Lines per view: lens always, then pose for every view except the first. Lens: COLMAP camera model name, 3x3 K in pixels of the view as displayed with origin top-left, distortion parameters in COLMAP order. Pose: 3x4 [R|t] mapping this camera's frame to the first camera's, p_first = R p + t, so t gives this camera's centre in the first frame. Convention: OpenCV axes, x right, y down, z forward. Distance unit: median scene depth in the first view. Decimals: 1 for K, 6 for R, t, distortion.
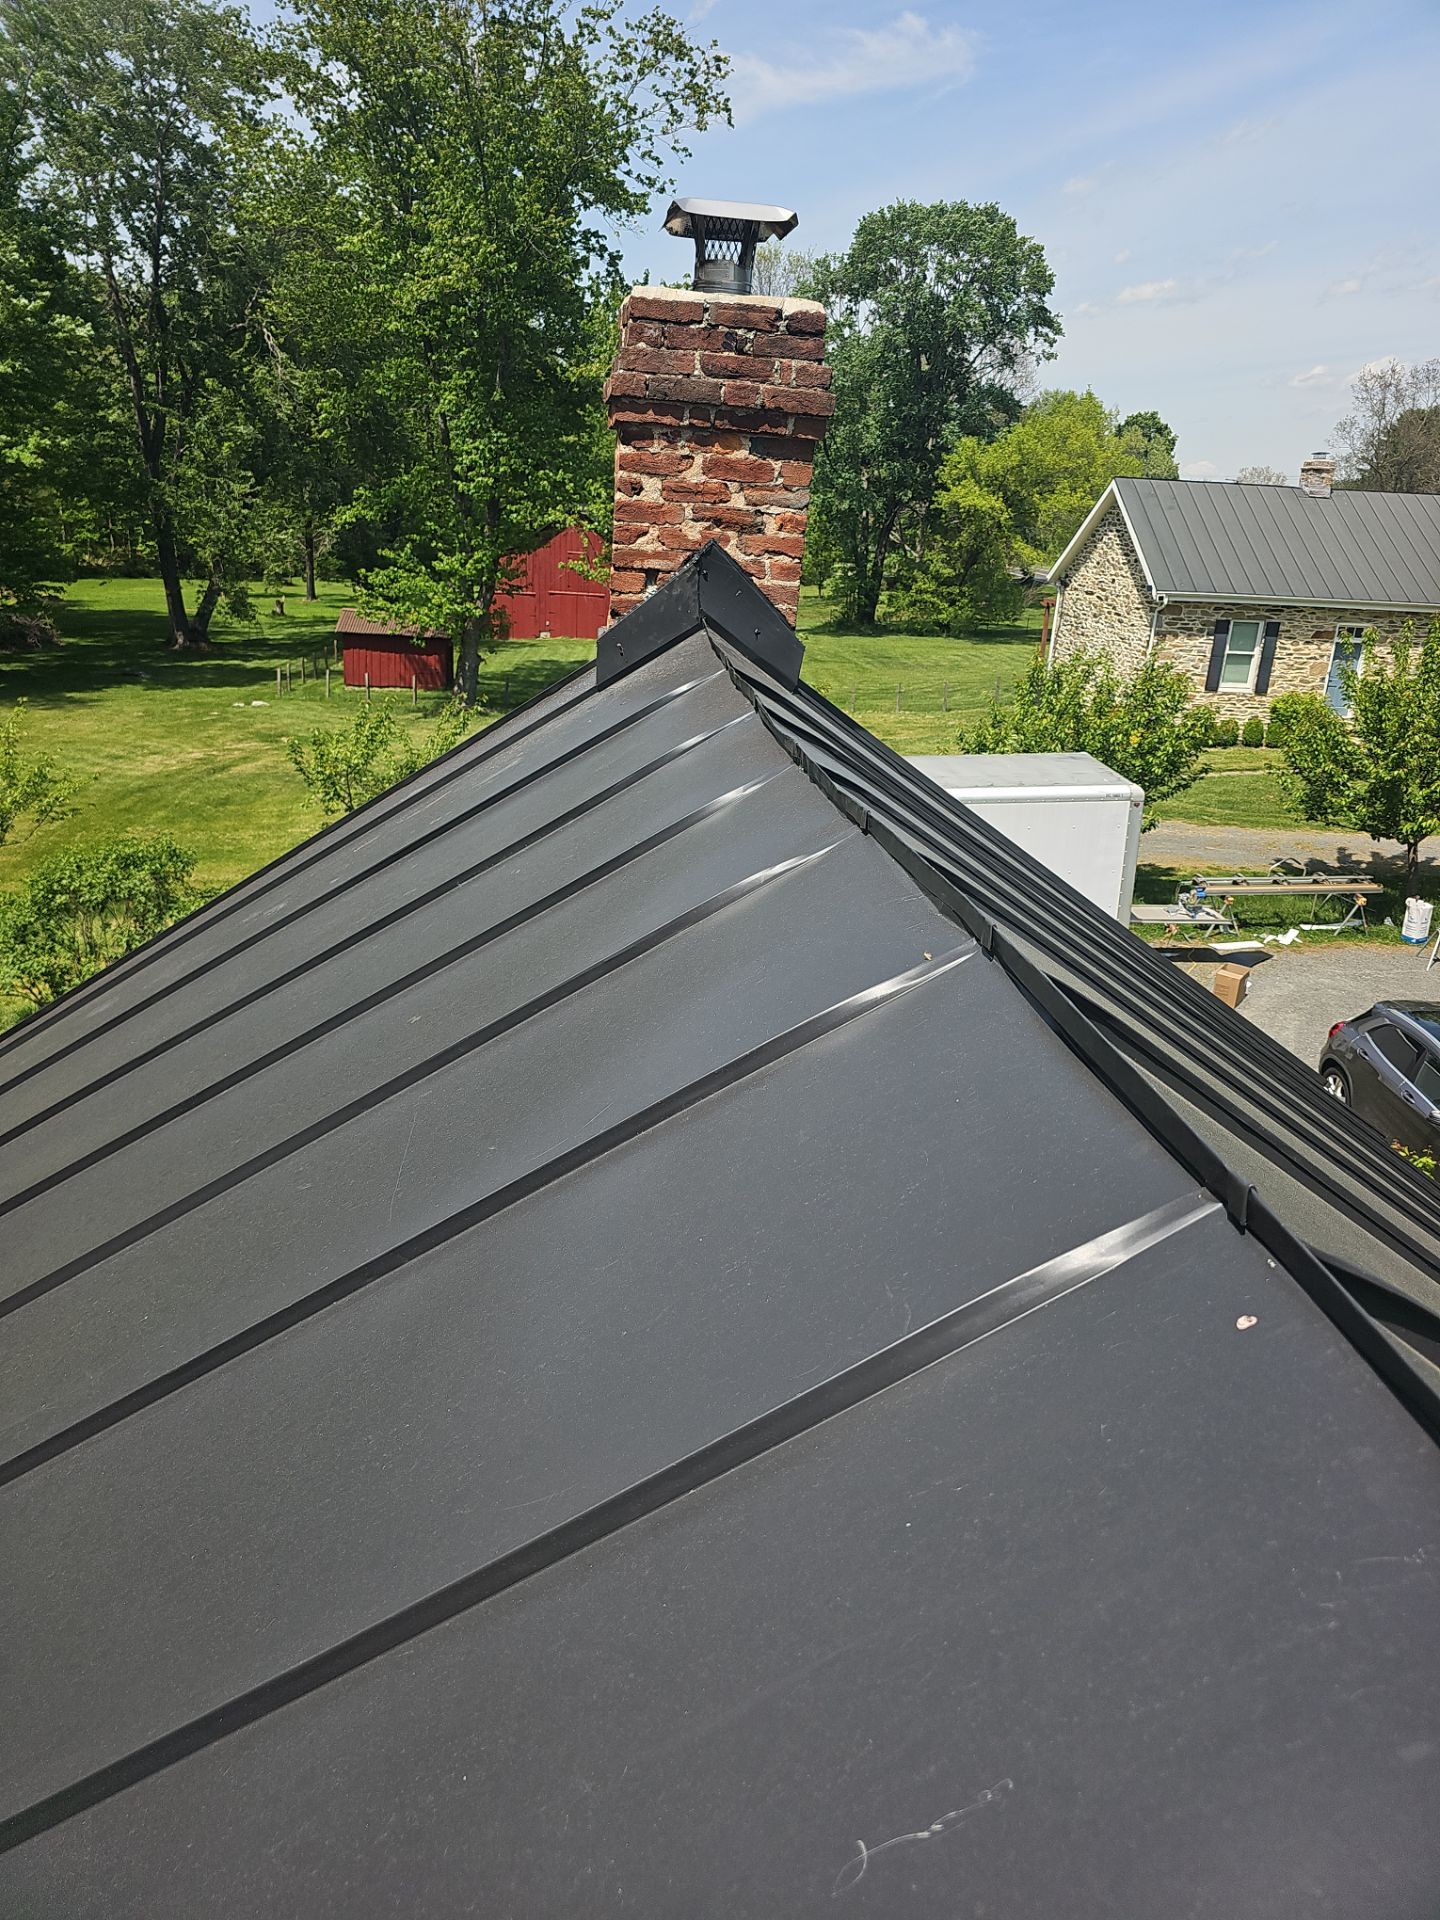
lens RADIAL K [[1282.8, 0, 718.6], [0, 1282.8, 935.9], [0, 0, 1]] dist [0.062592, -0.070379]
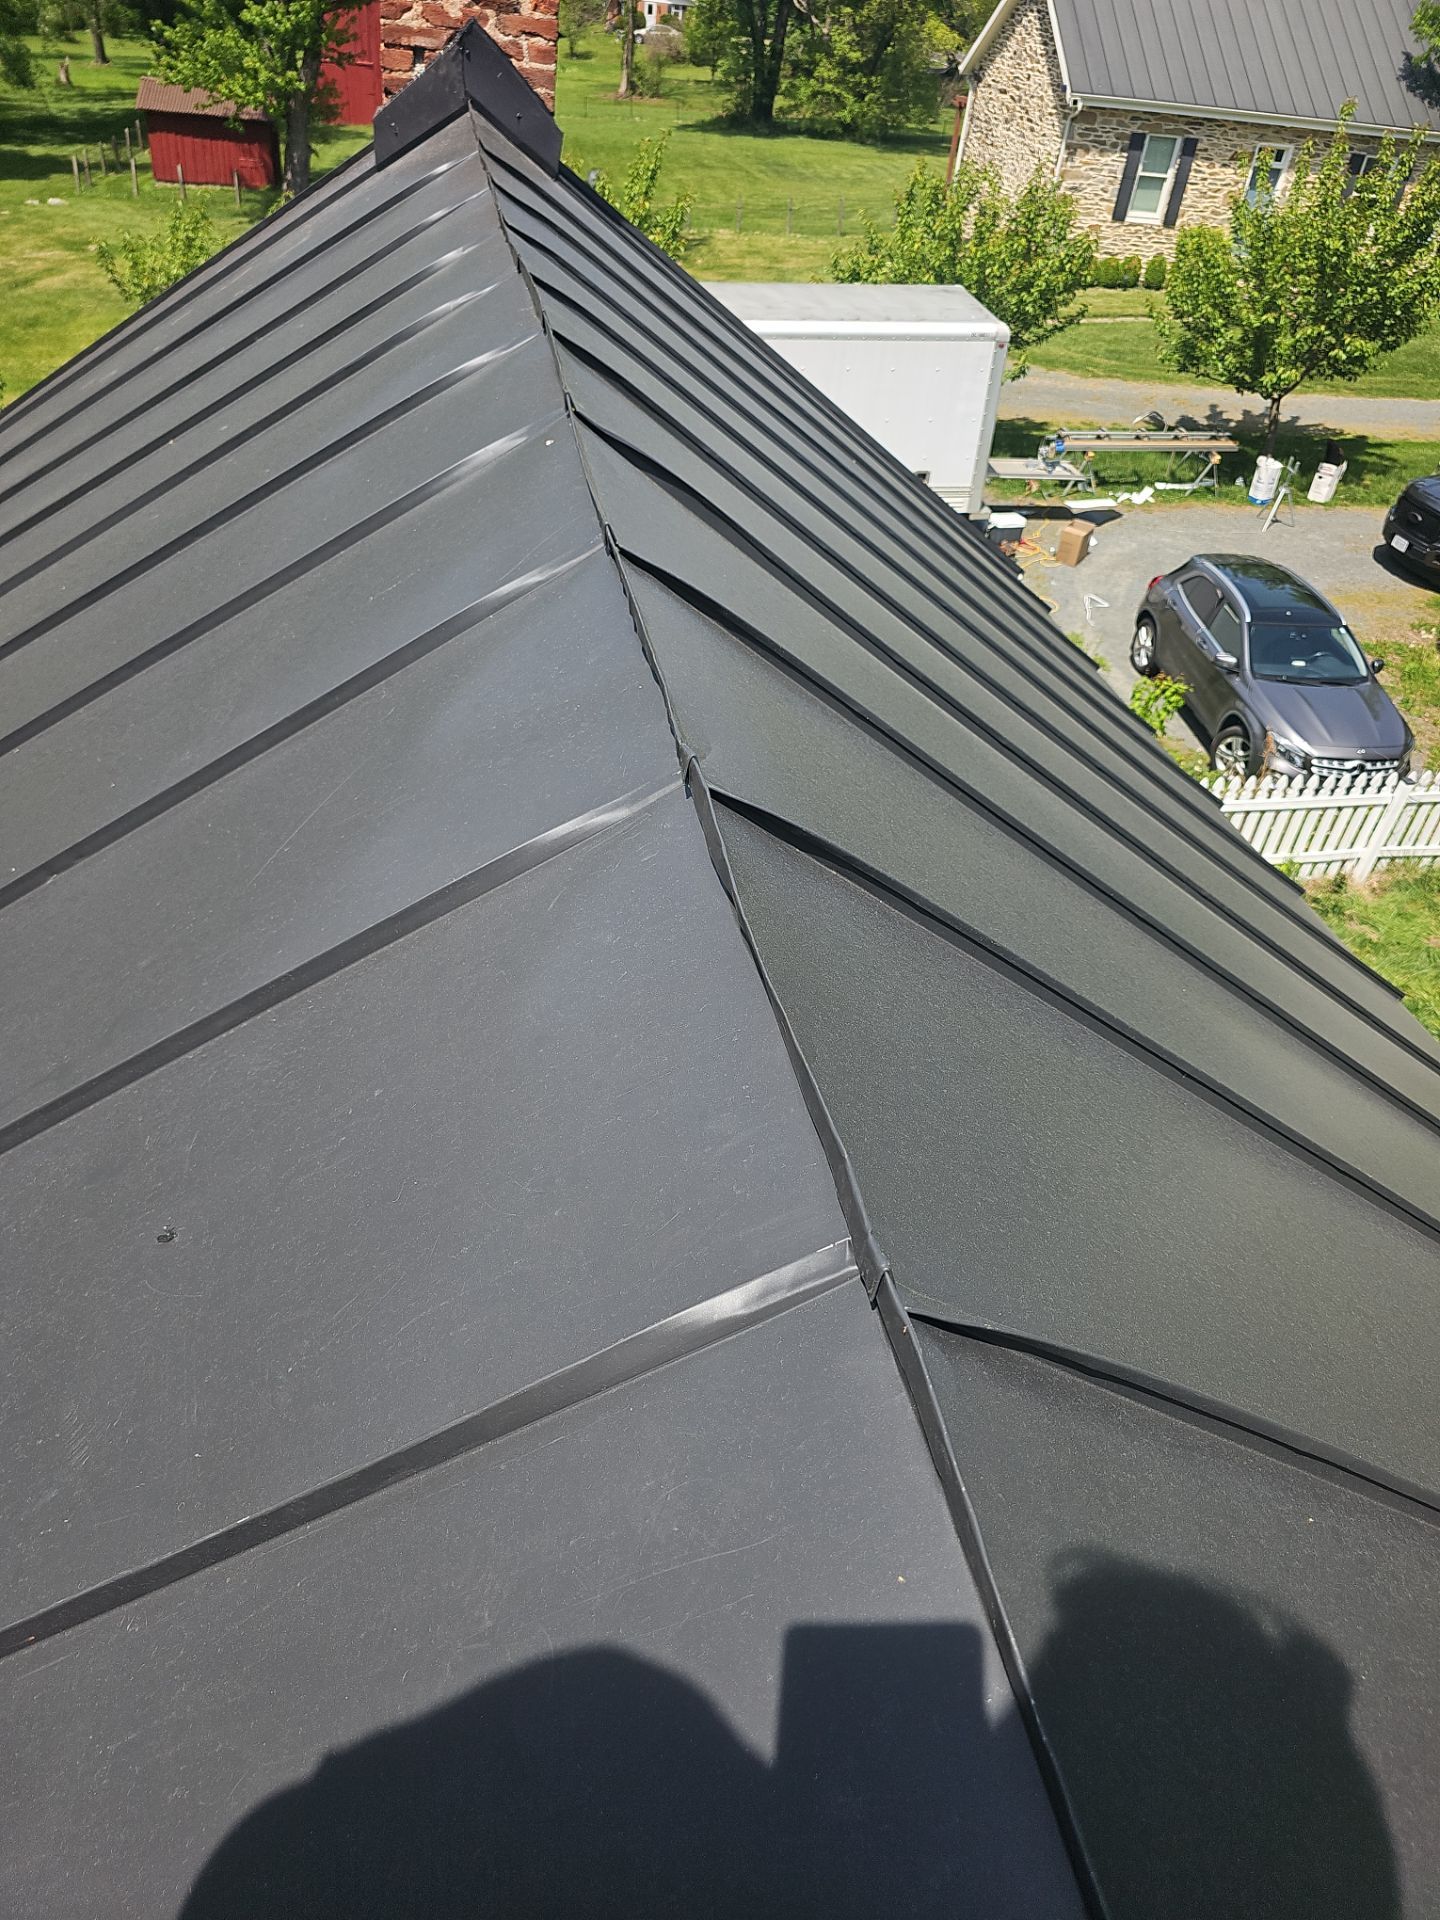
lens RADIAL K [[1295.5, 0, 709.9], [0, 1295.5, 970.6], [0, 0, 1]] dist [0.021783, -0.022752]
pose [[0.996930, -0.011273, 0.077487, 0.014479], [-0.015425, 0.941921, 0.335479, 0.011662], [-0.076769, -0.335644, 0.938855, -0.046784]]
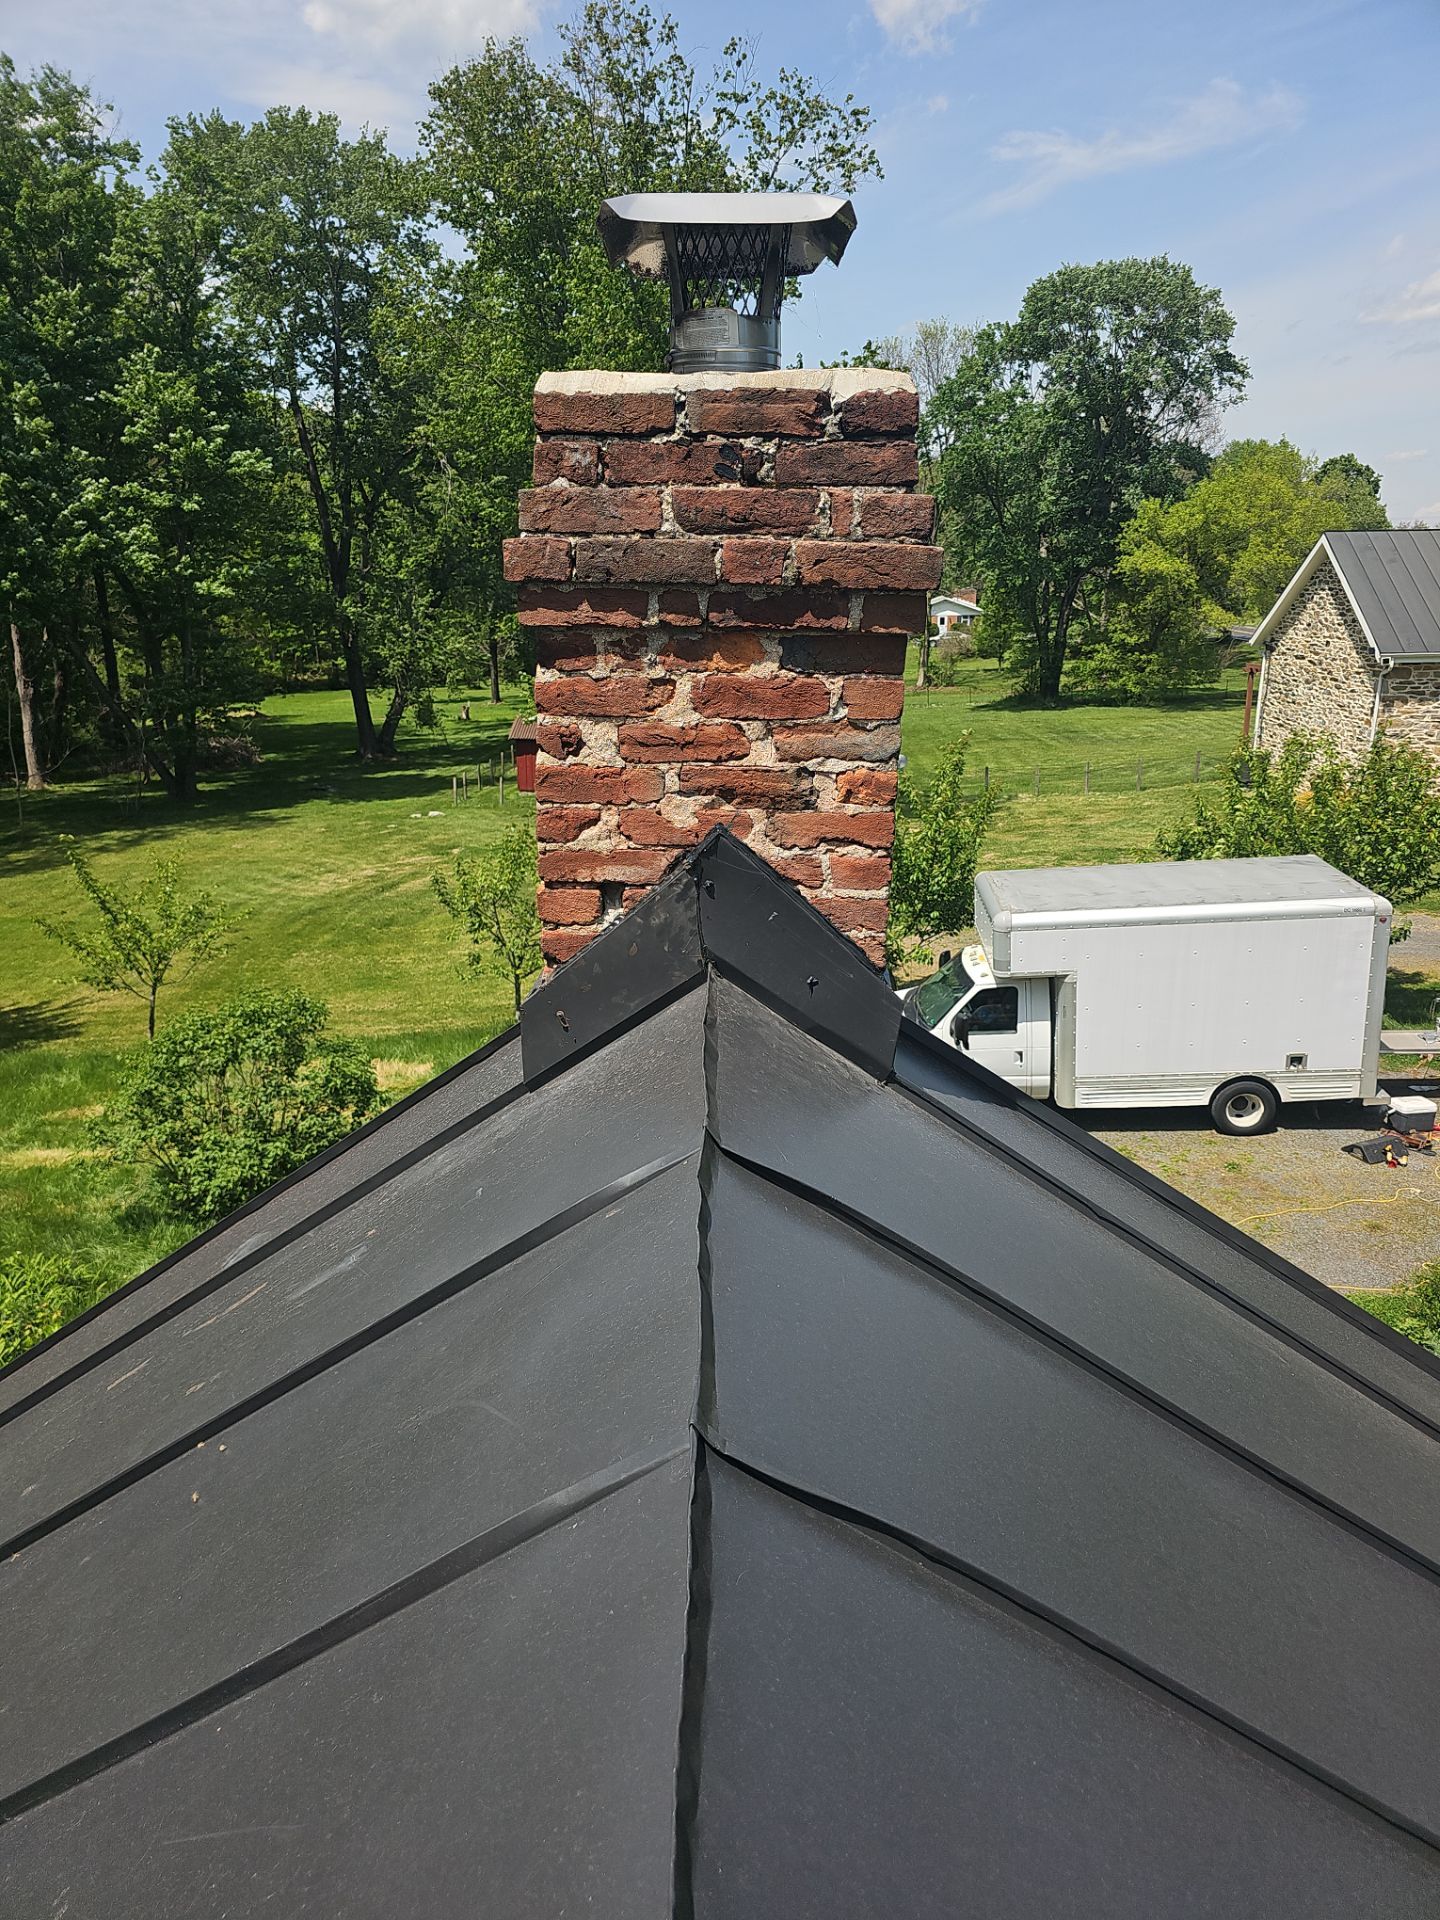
lens RADIAL K [[1281.6, 0, 720.0], [0, 1281.6, 960.0], [0, 0, 1]] dist [0.086703, -0.125749]
pose [[0.989633, -0.024692, -0.141479, 0.009874], [0.018892, 0.998931, -0.042193, -0.032643], [0.142370, 0.039083, 0.989042, 0.067894]]
